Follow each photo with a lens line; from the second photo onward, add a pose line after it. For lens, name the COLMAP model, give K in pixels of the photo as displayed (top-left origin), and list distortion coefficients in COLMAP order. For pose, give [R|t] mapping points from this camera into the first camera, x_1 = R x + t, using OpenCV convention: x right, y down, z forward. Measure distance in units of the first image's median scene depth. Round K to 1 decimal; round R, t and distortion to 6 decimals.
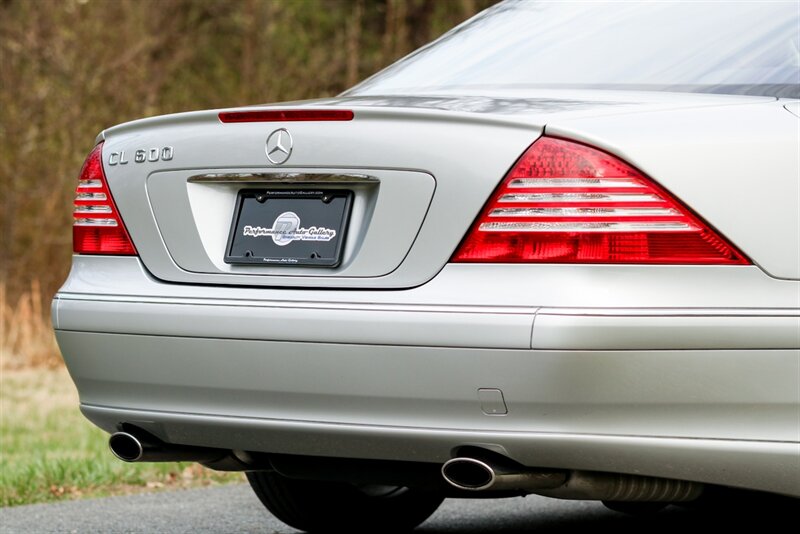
lens RADIAL K [[3108.9, 0, 400.0], [0, 3108.9, 267.0], [0, 0, 1]] dist [0.096458, 1.317264]
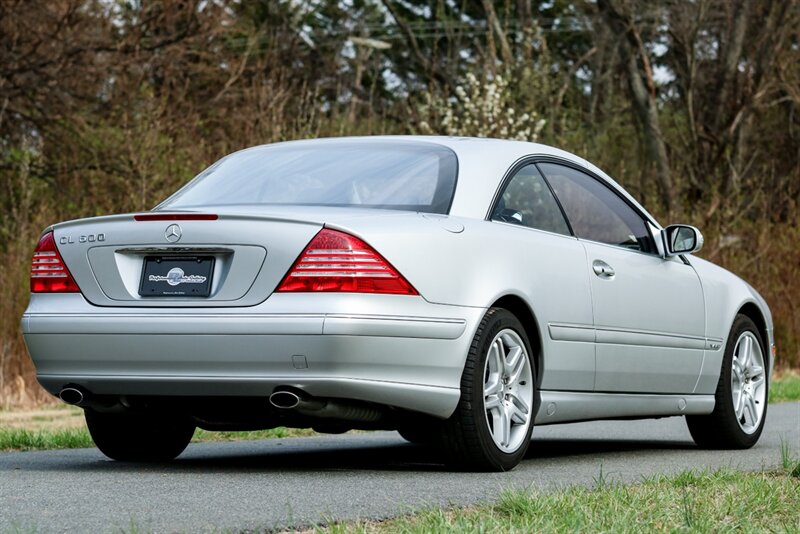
lens RADIAL K [[3108.9, 0, 400.0], [0, 3108.9, 267.0], [0, 0, 1]] dist [0.096458, 1.317264]
pose [[0.967201, 0.007874, 0.253891, -0.390862], [0.003423, 0.999025, -0.044025, 0.066758], [-0.253990, 0.043450, 0.966230, -0.883068]]
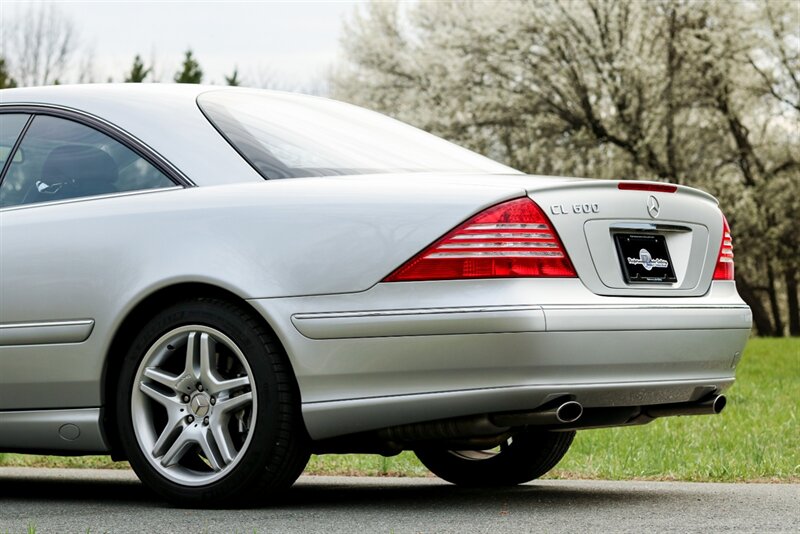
lens RADIAL K [[3108.9, 0, 400.0], [0, 3108.9, 267.0], [0, 0, 1]] dist [0.096458, 1.317264]
pose [[-0.112295, 0.031080, 0.993189, -1.587688], [0.047172, 0.998551, -0.025914, 0.026312], [-0.992555, 0.043941, -0.113599, 1.312476]]
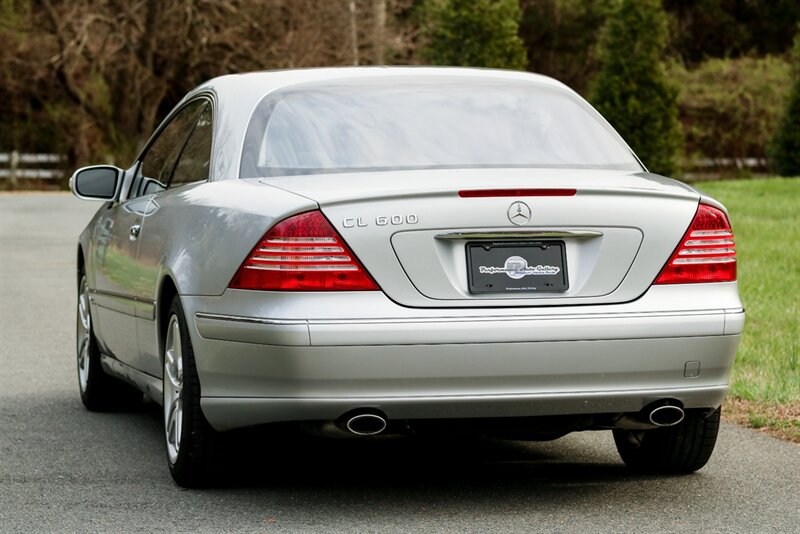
lens RADIAL K [[3108.9, 0, 400.0], [0, 3108.9, 267.0], [0, 0, 1]] dist [0.096458, 1.317264]
pose [[0.601012, -0.035969, 0.798430, -1.287394], [0.032353, 0.999263, 0.020663, -0.045928], [-0.798585, 0.013413, 0.601733, 0.138637]]
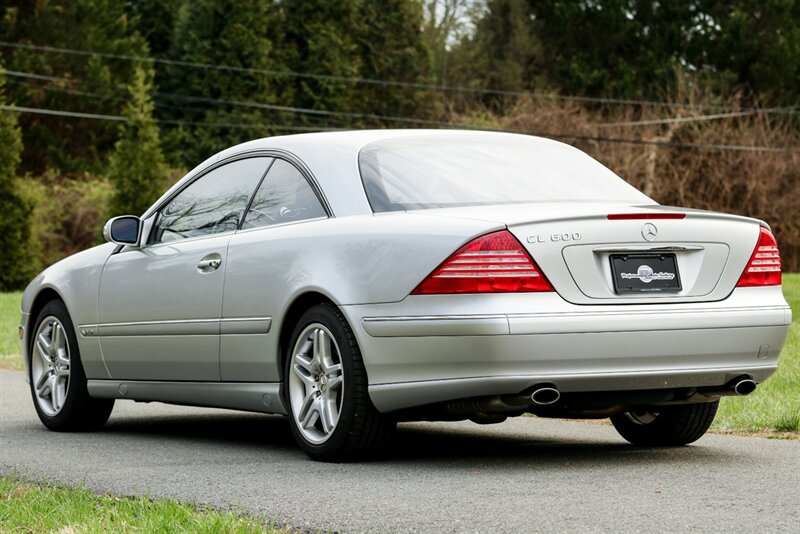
lens RADIAL K [[3108.9, 0, 400.0], [0, 3108.9, 267.0], [0, 0, 1]] dist [0.096458, 1.317264]
pose [[0.344813, -0.004704, 0.938660, -1.949211], [0.045284, 0.998906, -0.011629, -0.000820], [-0.937578, 0.046516, 0.344649, 0.473662]]
